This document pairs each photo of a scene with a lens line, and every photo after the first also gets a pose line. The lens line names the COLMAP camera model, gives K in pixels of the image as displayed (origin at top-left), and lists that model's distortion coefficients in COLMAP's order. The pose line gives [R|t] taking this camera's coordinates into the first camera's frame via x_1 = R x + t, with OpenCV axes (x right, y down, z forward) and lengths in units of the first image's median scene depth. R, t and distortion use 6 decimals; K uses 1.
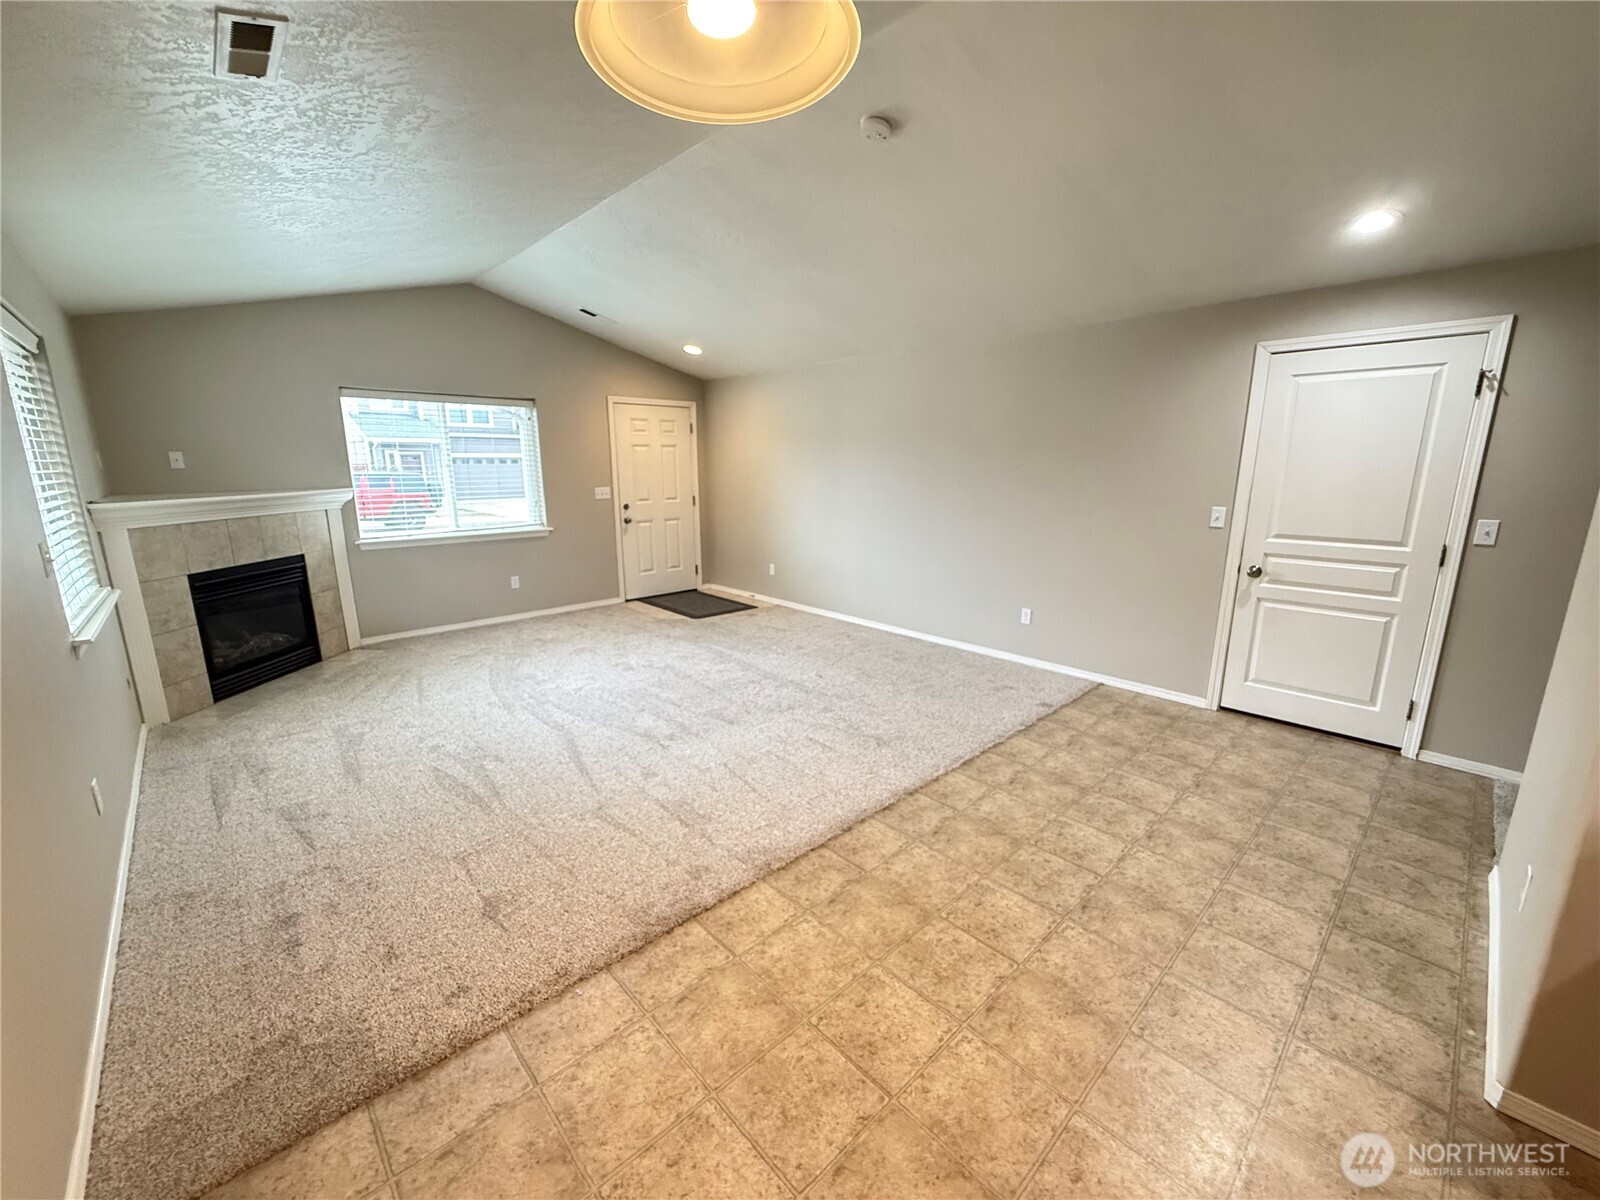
lens RADIAL K [[640.2, 0, 793.3], [0, 640.2, 600.0], [0, 0, 1]] dist [-0.002423, -0.000358]
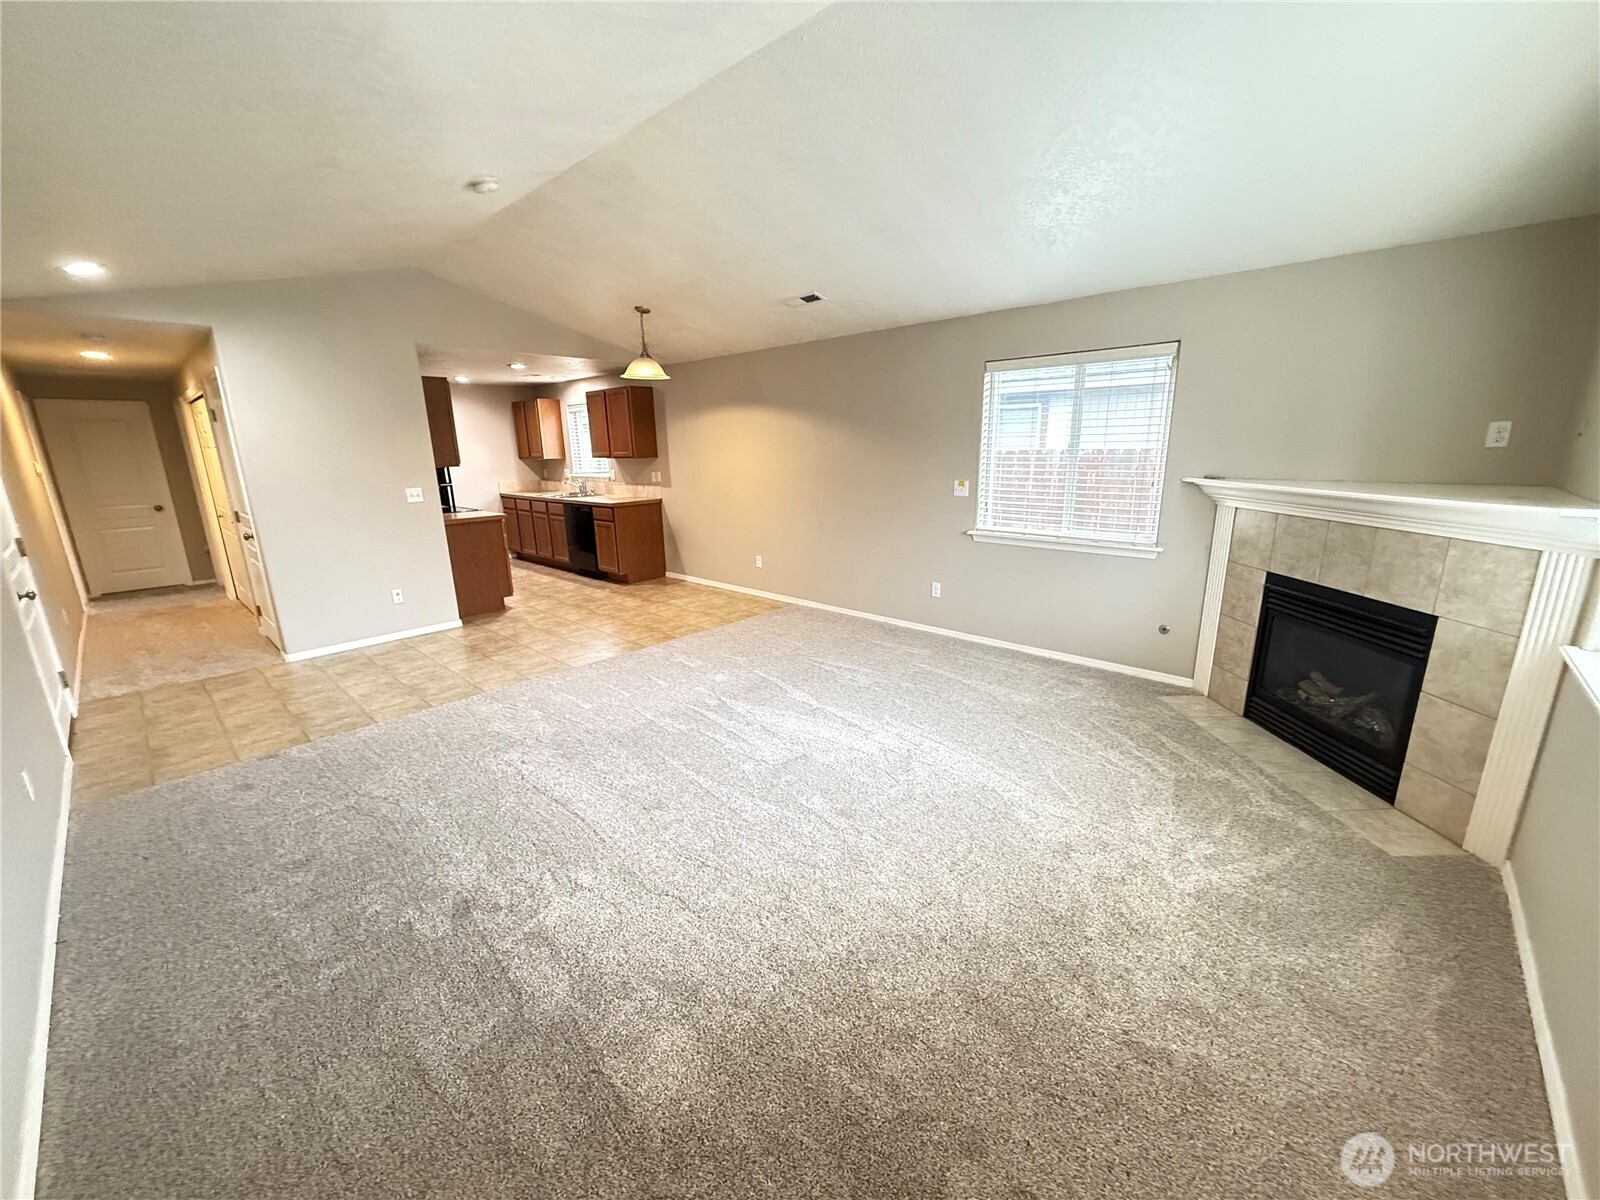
lens RADIAL K [[636.5, 0, 800.0], [0, 636.5, 600.0], [0, 0, 1]] dist [0.001304, -0.000305]
pose [[-0.997189, 0.036747, -0.065298, -0.264266], [0.004252, 0.897827, 0.440327, -0.403294], [0.074807, 0.438812, -0.895460, 1.809164]]
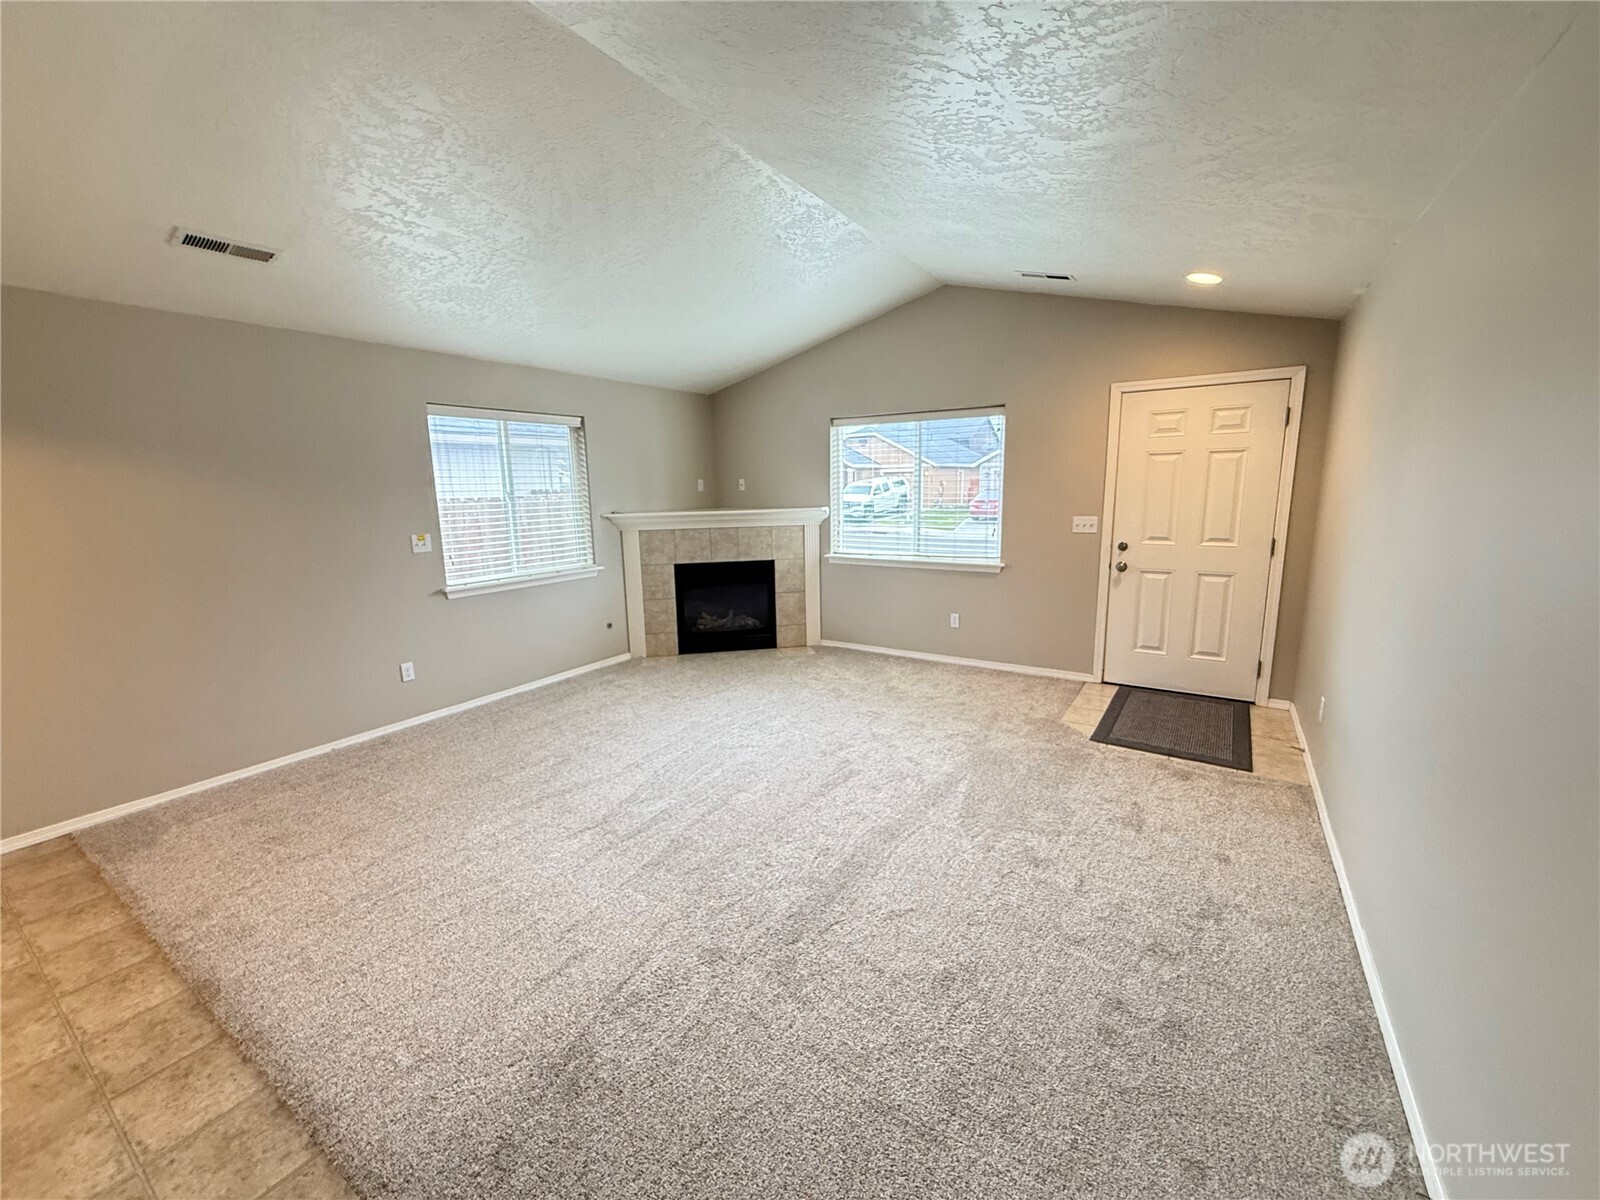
lens RADIAL K [[636.5, 0, 800.0], [0, 636.5, 600.0], [0, 0, 1]] dist [0.001304, -0.000305]
pose [[0.244996, 0.170697, -0.954379, 0.547015], [-0.187212, 0.974182, 0.126181, -0.204258], [0.951277, 0.147757, 0.270627, 0.922536]]
